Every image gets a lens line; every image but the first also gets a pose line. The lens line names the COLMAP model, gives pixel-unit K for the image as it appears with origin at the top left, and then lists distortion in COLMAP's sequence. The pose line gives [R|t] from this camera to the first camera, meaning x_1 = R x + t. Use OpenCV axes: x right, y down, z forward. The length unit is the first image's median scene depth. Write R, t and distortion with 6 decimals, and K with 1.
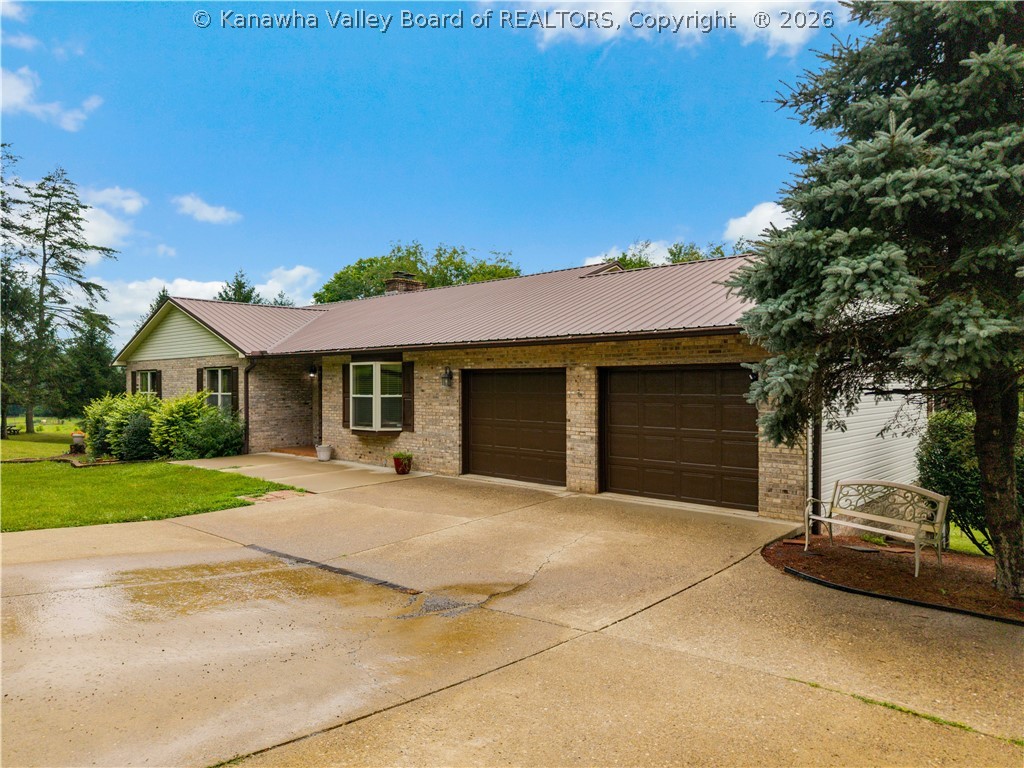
lens RADIAL K [[687.4, 0, 512.0], [0, 687.4, 384.0], [0, 0, 1]] dist [0.105679, -0.156455]
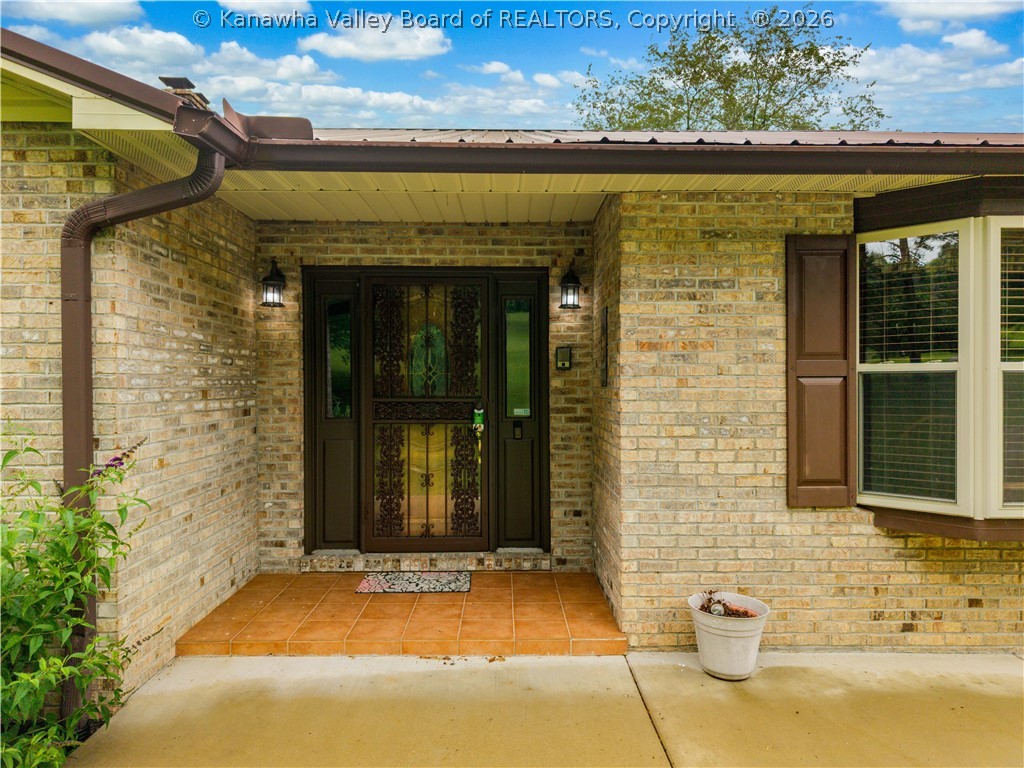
lens RADIAL K [[686.7, 0, 515.6], [0, 686.7, 393.6], [0, 0, 1]] dist [0.029763, -0.035671]
pose [[0.722823, -0.005501, 0.691012, -0.521784], [-0.004277, 0.999914, 0.012434, 0.024295], [-0.691020, -0.011943, 0.722737, 0.997880]]
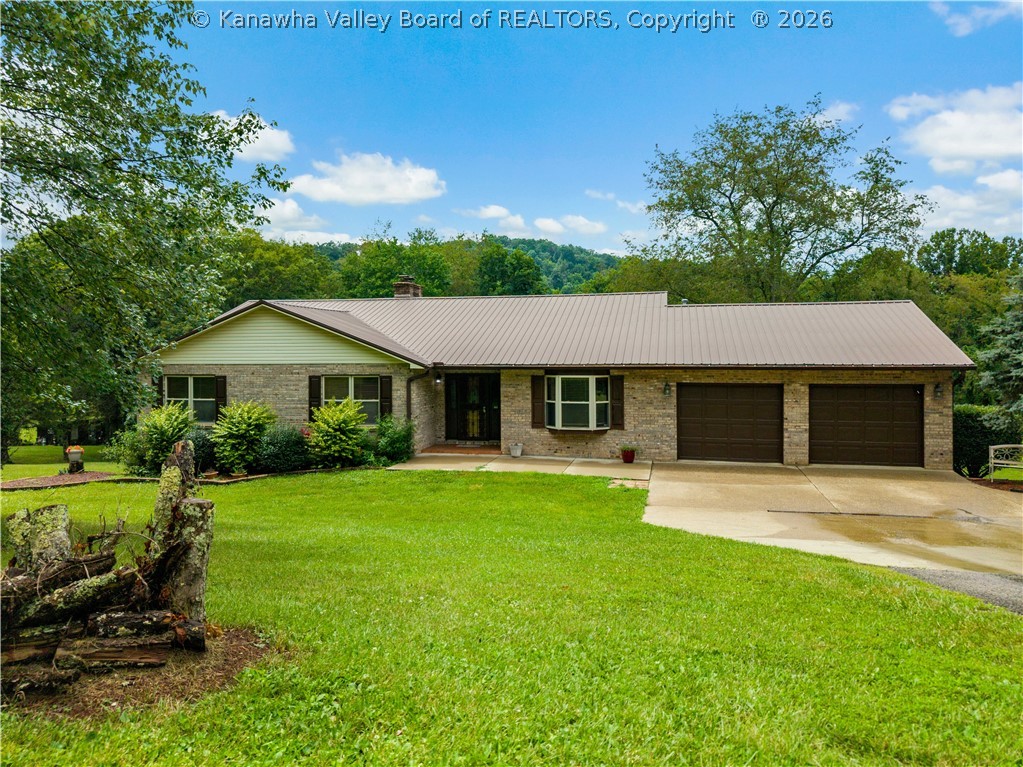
lens RADIAL K [[700.6, 0, 511.5], [0, 700.6, 383.5], [0, 0, 1]] dist [0.028414, -0.032344]
pose [[0.869198, -0.018620, 0.494114, -0.969672], [0.000505, 0.999324, 0.036769, -0.065752], [-0.494464, -0.031710, 0.868619, -0.034207]]
